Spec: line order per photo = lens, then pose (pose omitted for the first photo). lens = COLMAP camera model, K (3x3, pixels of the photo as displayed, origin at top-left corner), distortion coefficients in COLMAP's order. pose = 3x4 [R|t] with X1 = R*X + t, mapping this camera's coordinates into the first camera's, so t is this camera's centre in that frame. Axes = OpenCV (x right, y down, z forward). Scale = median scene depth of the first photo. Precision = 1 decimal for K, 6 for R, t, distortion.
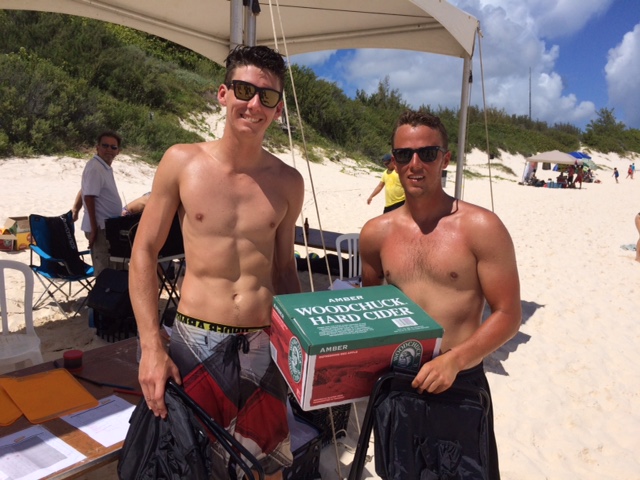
lens RADIAL K [[548.3, 0, 320.0], [0, 548.3, 240.0], [0, 0, 1]] dist [0.064453, -0.116663]
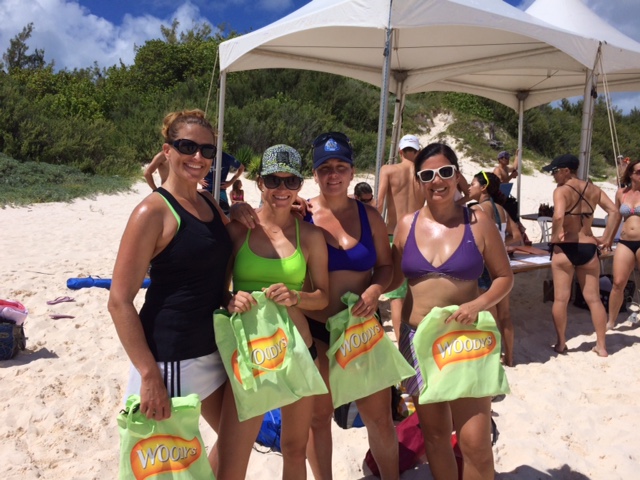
lens RADIAL K [[532.5, 0, 318.6], [0, 532.5, 258.6], [0, 0, 1]] dist [0.058676, -0.090109]
pose [[0.941406, 0.016005, -0.336894, -0.029354], [-0.013946, 0.999866, 0.008530, 0.015787], [0.336986, -0.003332, 0.941504, -0.096647]]
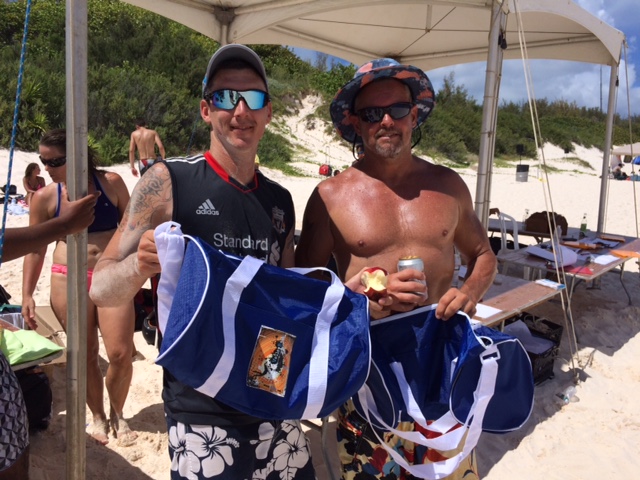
lens RADIAL K [[544.2, 0, 320.0], [0, 544.2, 240.0], [0, 0, 1]] dist [0.057485, -0.096624]
pose [[0.993816, -0.005896, -0.110879, -0.030124], [0.006161, 0.999979, 0.002049, 0.005397], [0.110865, -0.002720, 0.993832, -0.032275]]
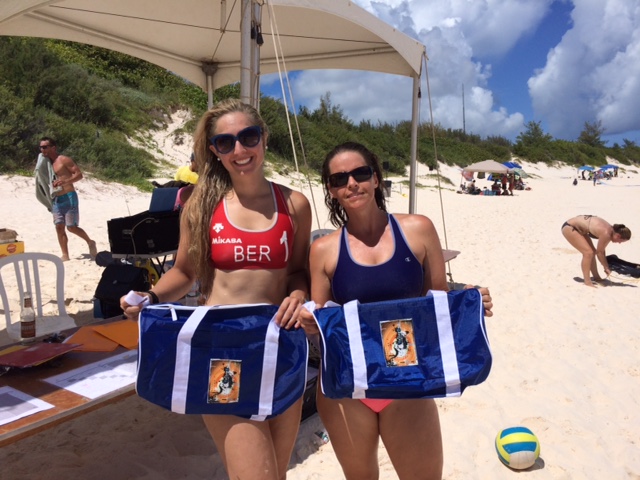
lens RADIAL K [[544.2, 0, 320.0], [0, 544.2, 240.0], [0, 0, 1]] dist [0.057485, -0.096624]
pose [[0.994658, -0.034349, 0.097338, -0.008314], [0.036867, 0.999027, -0.024191, 0.005358], [-0.096413, 0.027651, 0.994957, -0.018216]]
